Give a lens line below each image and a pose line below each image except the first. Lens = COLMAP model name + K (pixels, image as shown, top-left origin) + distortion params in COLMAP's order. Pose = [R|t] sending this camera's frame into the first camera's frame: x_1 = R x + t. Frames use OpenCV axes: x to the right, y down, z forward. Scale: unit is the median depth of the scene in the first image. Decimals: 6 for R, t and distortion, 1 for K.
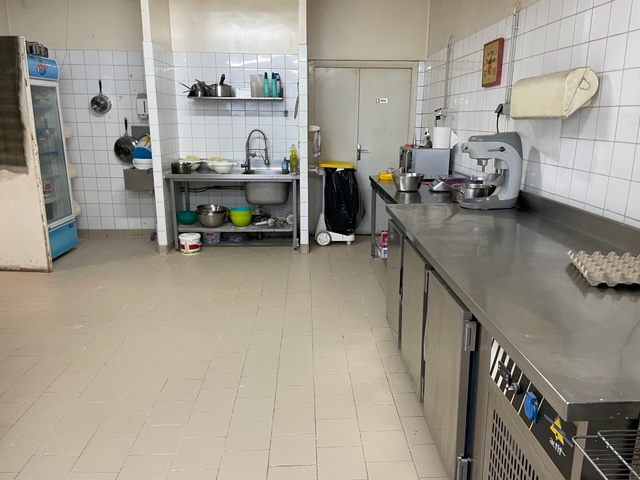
lens RADIAL K [[477.3, 0, 320.0], [0, 477.3, 240.0], [0, 0, 1]] dist [0.078345, -0.122941]
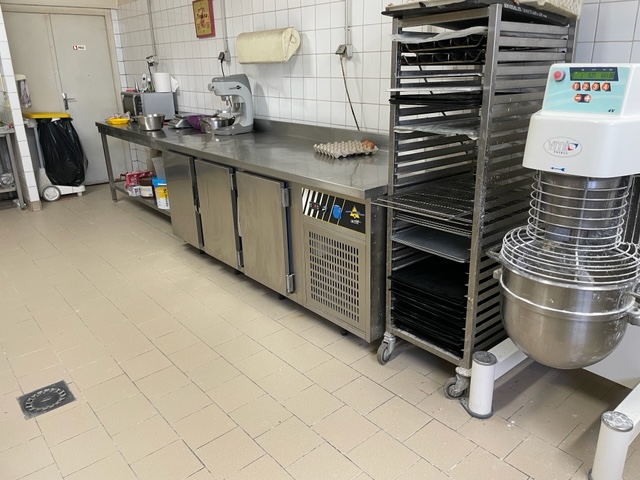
lens RADIAL K [[477.3, 0, 320.0], [0, 477.3, 240.0], [0, 0, 1]] dist [0.078345, -0.122941]
pose [[0.777703, -0.220945, 0.588525, -0.270326], [0.164654, 0.975109, 0.148495, 0.053417], [-0.606685, -0.018582, 0.794725, -0.173980]]
